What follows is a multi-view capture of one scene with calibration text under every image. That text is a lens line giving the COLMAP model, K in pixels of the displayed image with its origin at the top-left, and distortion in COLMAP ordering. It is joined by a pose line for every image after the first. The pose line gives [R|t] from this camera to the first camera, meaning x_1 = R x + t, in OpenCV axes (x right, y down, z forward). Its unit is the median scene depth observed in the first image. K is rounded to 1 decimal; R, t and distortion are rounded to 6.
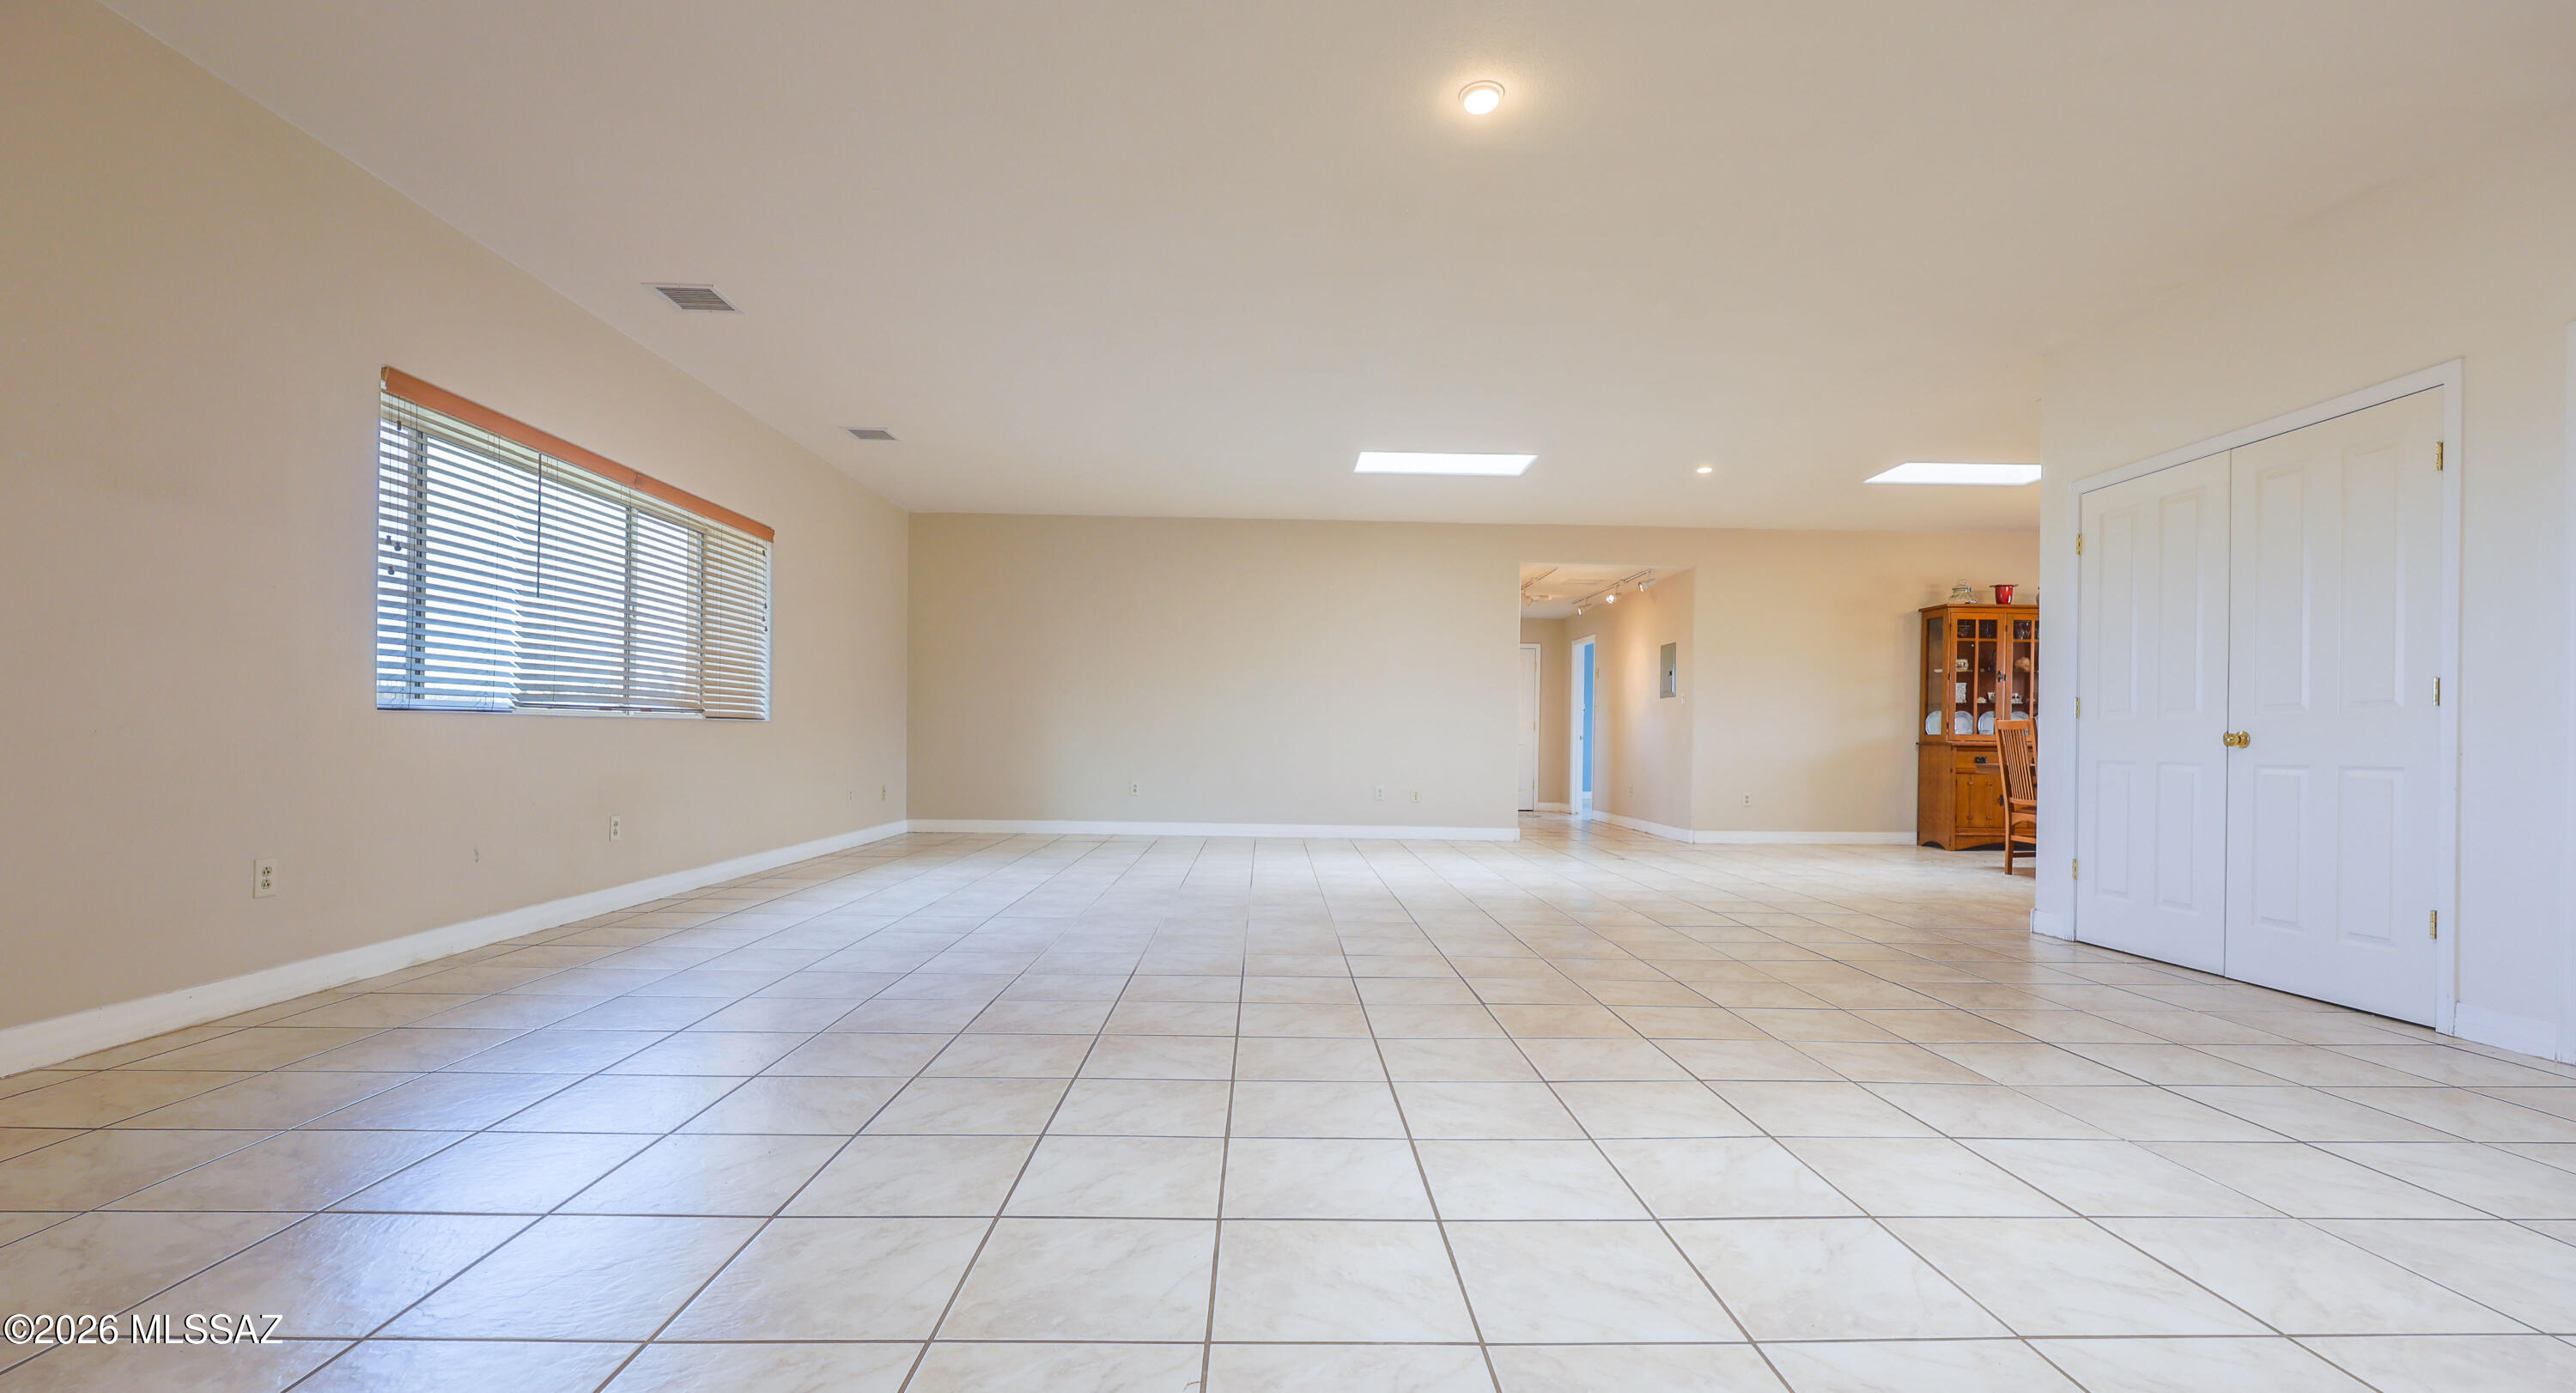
lens RADIAL K [[1081.2, 0, 1287.2], [0, 1081.2, 743.8], [0, 0, 1]] dist [-0.002930, -0.000329]
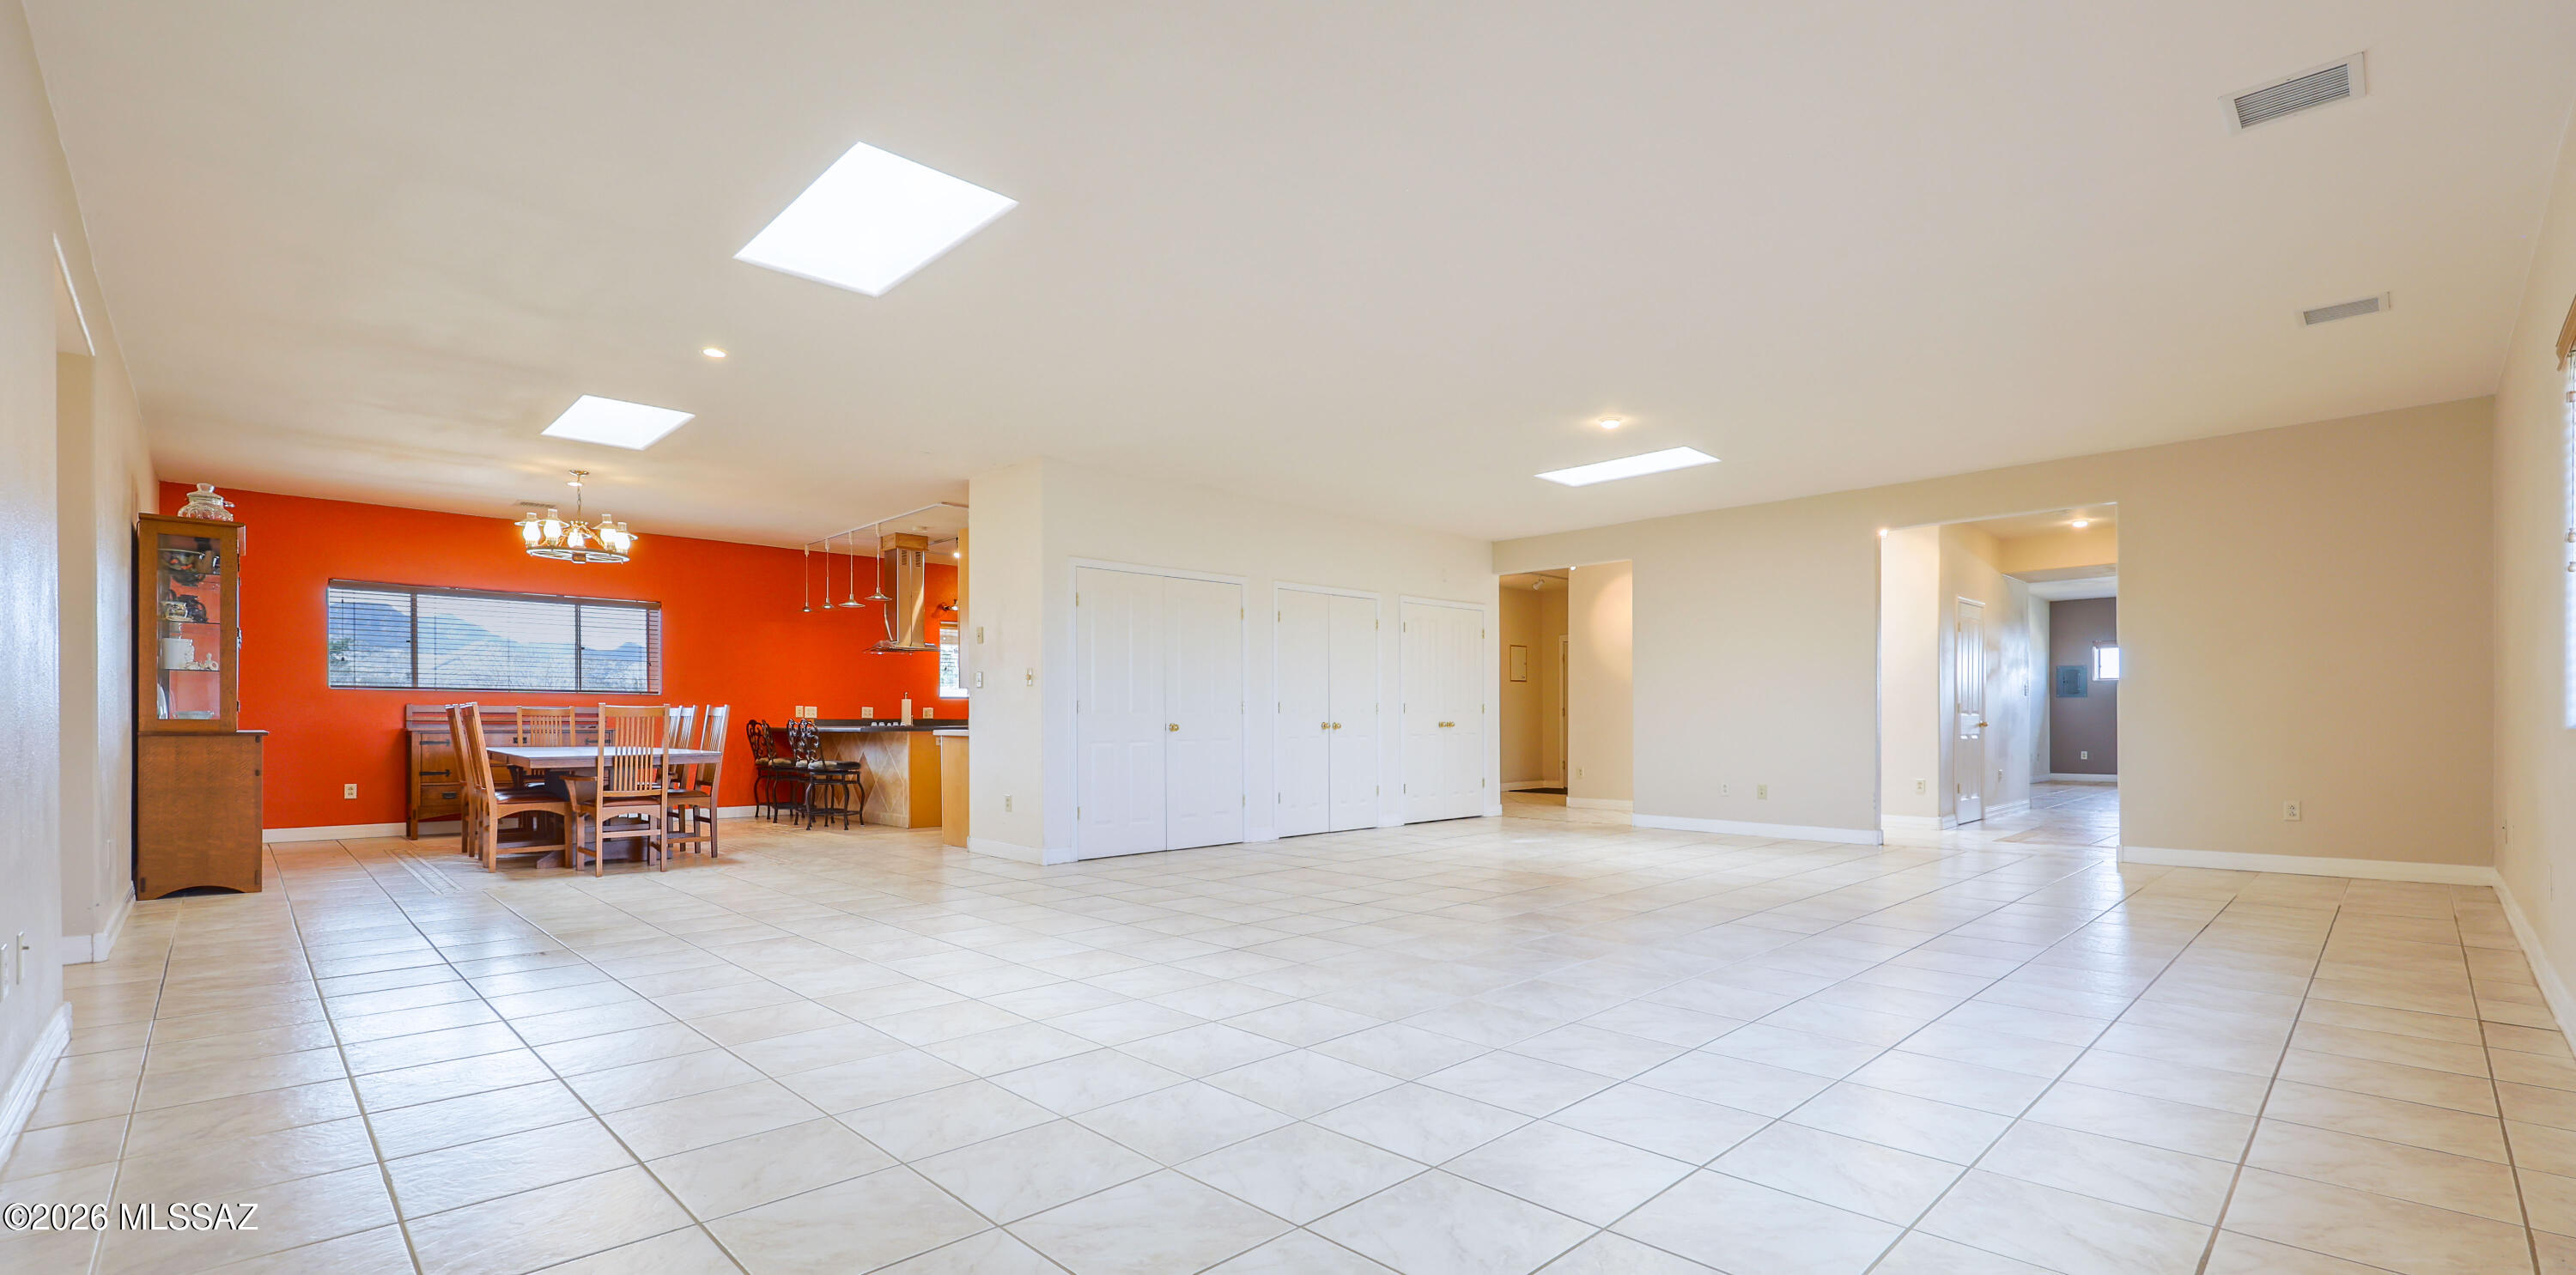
lens RADIAL K [[1099.1, 0, 1281.0], [0, 1099.1, 722.8], [0, 0, 1]] dist [0.015598, 0.000807]
pose [[-0.677512, -0.005692, 0.735490, -0.327205], [-0.001186, 0.999977, 0.006646, -0.011514], [-0.735511, 0.003631, -0.677503, 0.979617]]
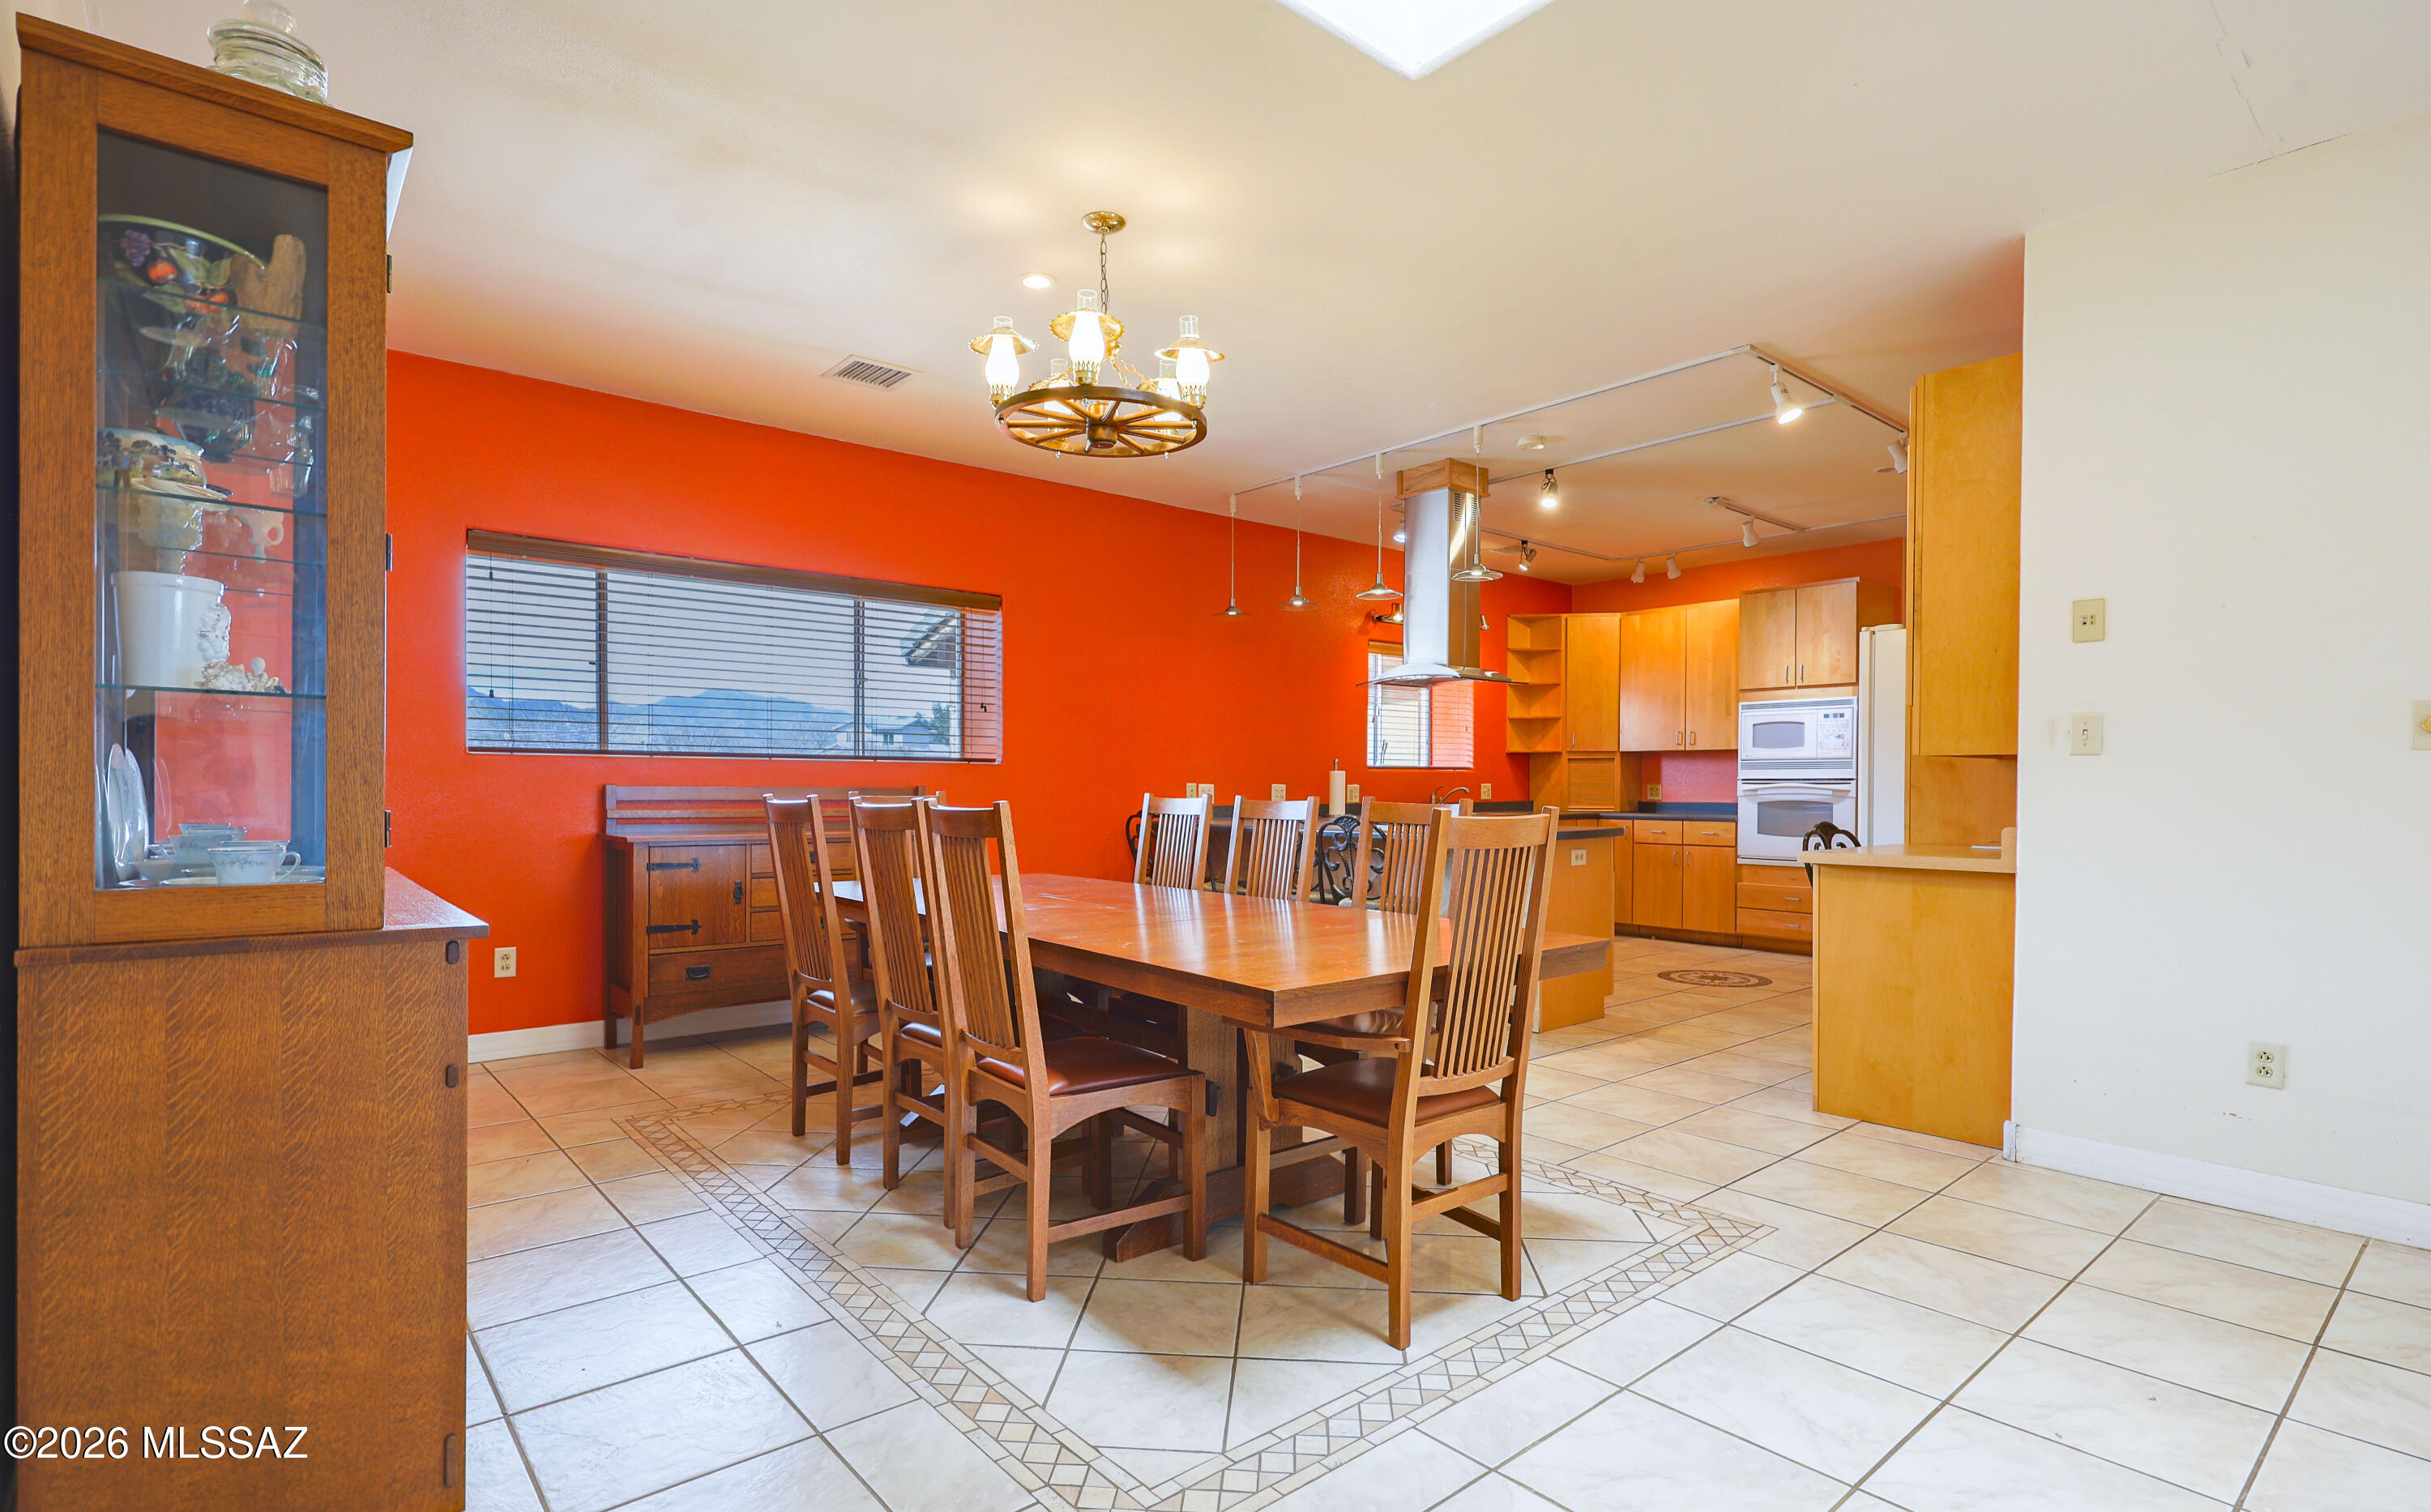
lens RADIAL K [[1160.1, 0, 1217.5], [0, 1160.1, 801.3], [0, 0, 1]] dist [-0.003117, -0.001782]
pose [[-0.633888, -0.017514, 0.773227, 0.374236], [-0.003982, 0.999804, 0.019382, -0.025014], [-0.773415, 0.009207, -0.633833, 1.001138]]
